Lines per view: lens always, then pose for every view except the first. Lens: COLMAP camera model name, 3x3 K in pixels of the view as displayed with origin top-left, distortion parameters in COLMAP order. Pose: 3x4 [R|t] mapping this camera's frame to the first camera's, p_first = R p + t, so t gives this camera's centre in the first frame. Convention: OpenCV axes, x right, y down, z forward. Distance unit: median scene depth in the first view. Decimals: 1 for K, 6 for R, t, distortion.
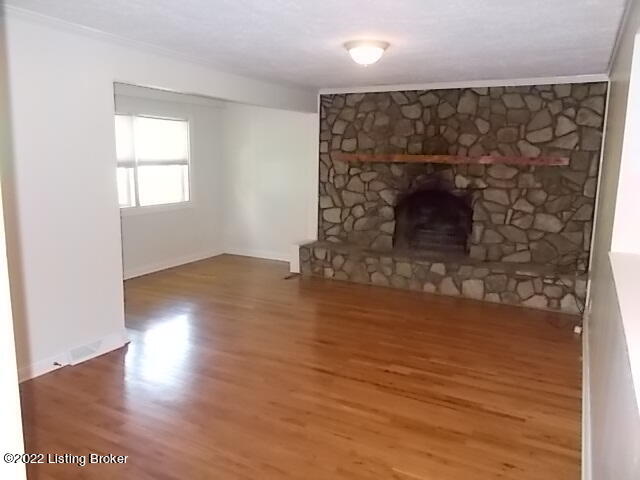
lens RADIAL K [[493.4, 0, 324.5], [0, 493.4, 239.8], [0, 0, 1]] dist [-0.000766, 0.009604]
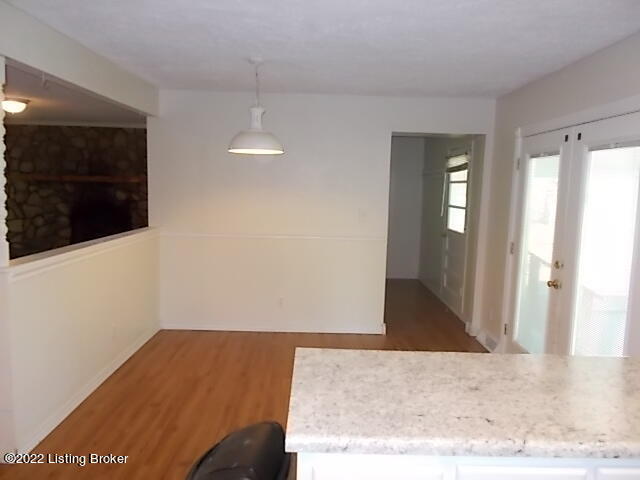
lens RADIAL K [[493.4, 0, 321.6], [0, 493.4, 237.0], [0, 0, 1]] dist [-0.000766, 0.009604]
pose [[0.882851, -0.047252, 0.467271, 0.123843], [0.068554, 0.997235, -0.028681, 0.069676], [-0.464624, 0.057354, 0.883649, -0.434309]]
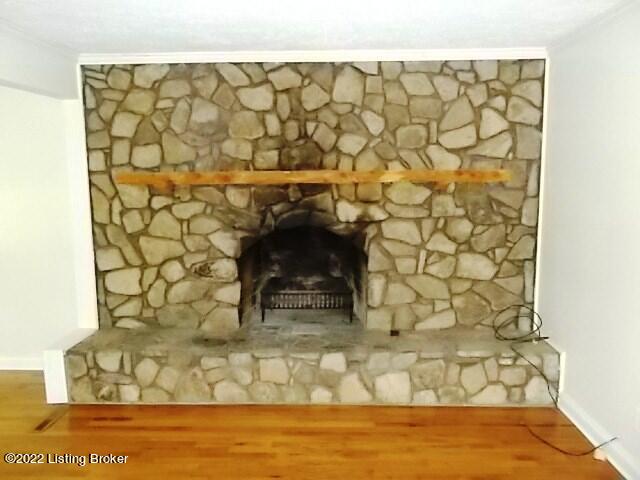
lens RADIAL K [[493.4, 0, 319.6], [0, 493.4, 236.8], [0, 0, 1]] dist [-0.000766, 0.009604]
pose [[0.898732, -0.082495, 0.430668, -0.024186], [0.096964, 0.995219, -0.011713, -0.080851], [-0.427643, 0.052287, 0.902434, 0.445440]]
